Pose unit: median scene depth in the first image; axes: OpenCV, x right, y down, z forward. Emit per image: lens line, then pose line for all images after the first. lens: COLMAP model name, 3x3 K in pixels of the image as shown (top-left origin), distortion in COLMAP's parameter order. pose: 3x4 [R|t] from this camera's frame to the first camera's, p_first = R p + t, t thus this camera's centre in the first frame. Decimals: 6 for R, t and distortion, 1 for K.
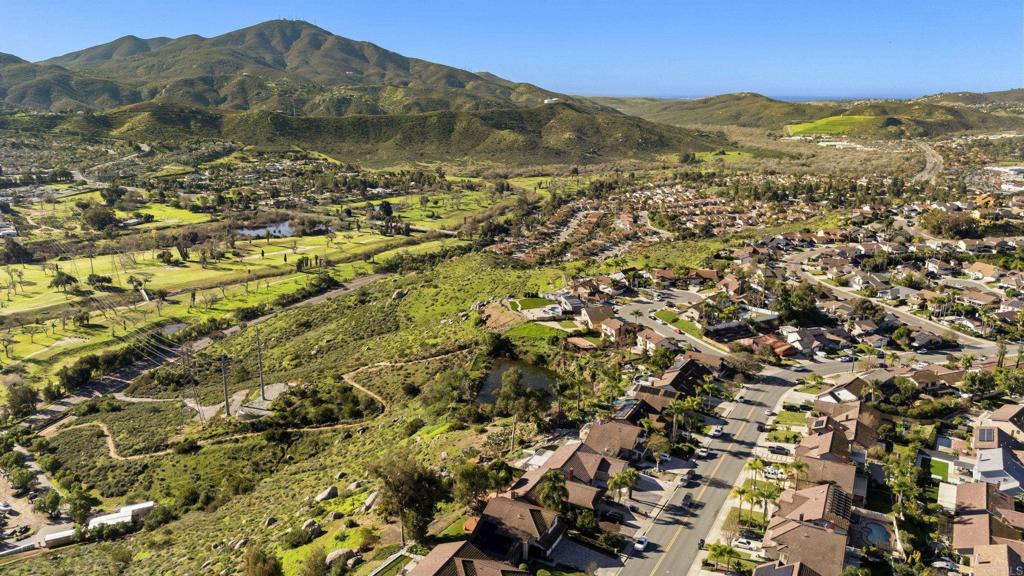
lens RADIAL K [[745.1, 0, 510.1], [0, 745.1, 291.2], [0, 0, 1]] dist [0.083975, -0.093036]
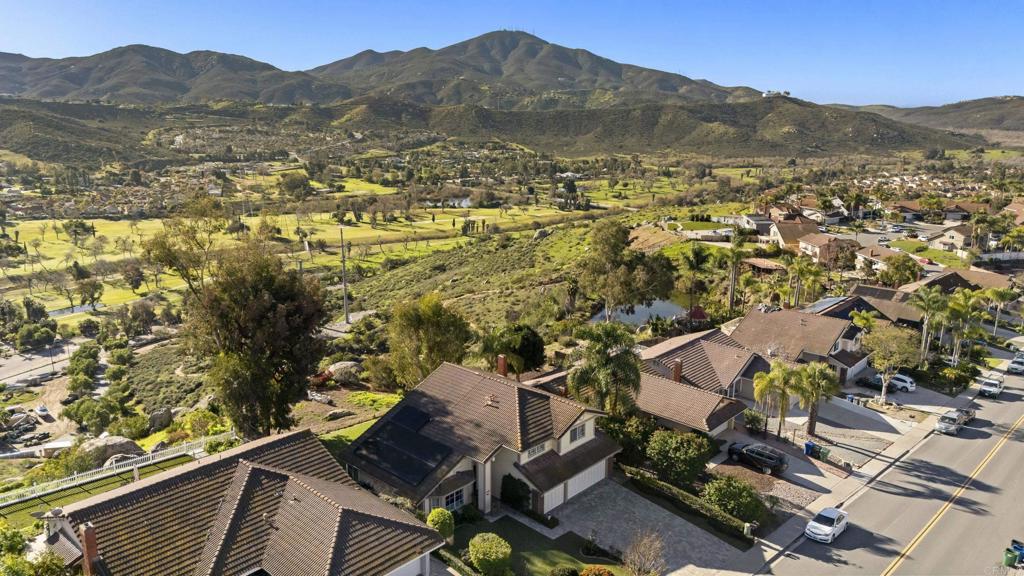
lens RADIAL K [[745.1, 0, 510.1], [0, 745.1, 291.2], [0, 0, 1]] dist [0.083975, -0.093036]
pose [[0.962562, 0.063097, -0.263615, 0.014004], [-0.067734, 0.997667, -0.008527, 0.028525], [0.262462, 0.026064, 0.964590, 0.073086]]
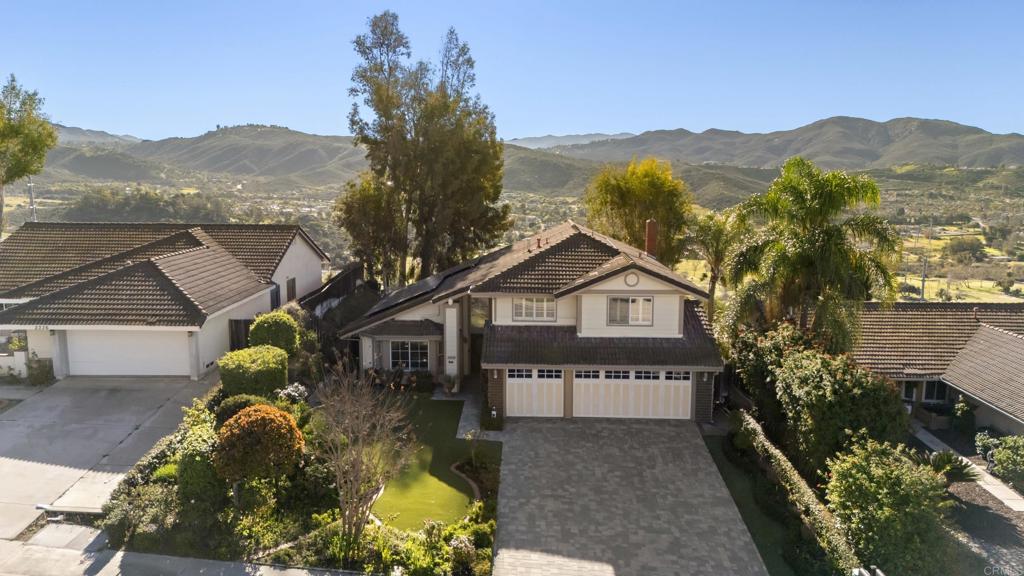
lens RADIAL K [[745.1, 0, 510.1], [0, 745.1, 291.2], [0, 0, 1]] dist [0.083975, -0.093036]
pose [[0.434063, 0.136312, -0.890510, 0.026308], [-0.233313, 0.971771, 0.035027, 0.035784], [0.870146, 0.192564, 0.453613, 0.103036]]
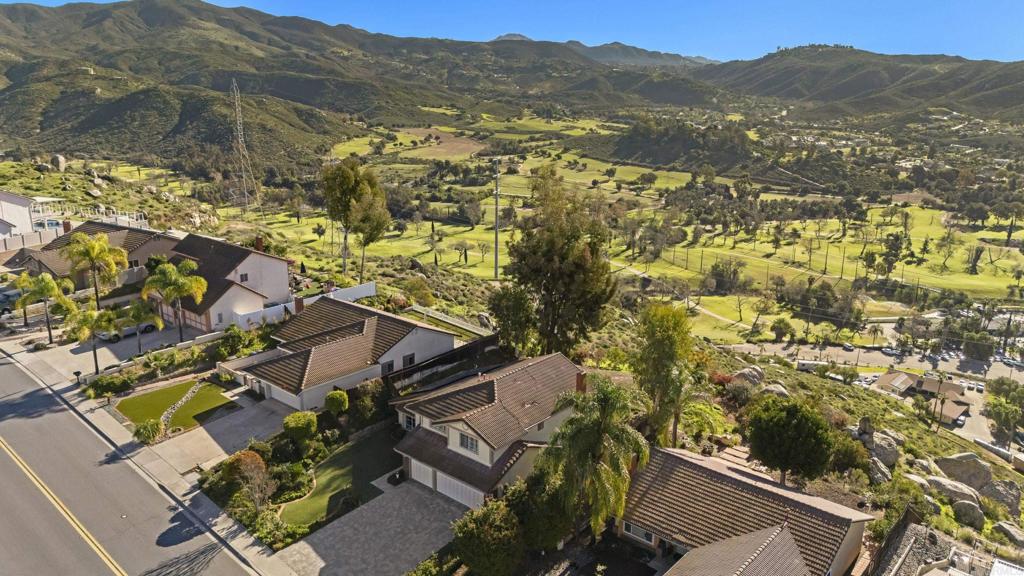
lens RADIAL K [[745.1, 0, 510.1], [0, 745.1, 291.2], [0, 0, 1]] dist [0.083975, -0.093036]
pose [[-0.244309, 0.244790, -0.938292, 0.042842], [-0.266196, 0.913510, 0.307636, 0.015245], [0.932445, 0.324927, -0.158016, 0.123690]]
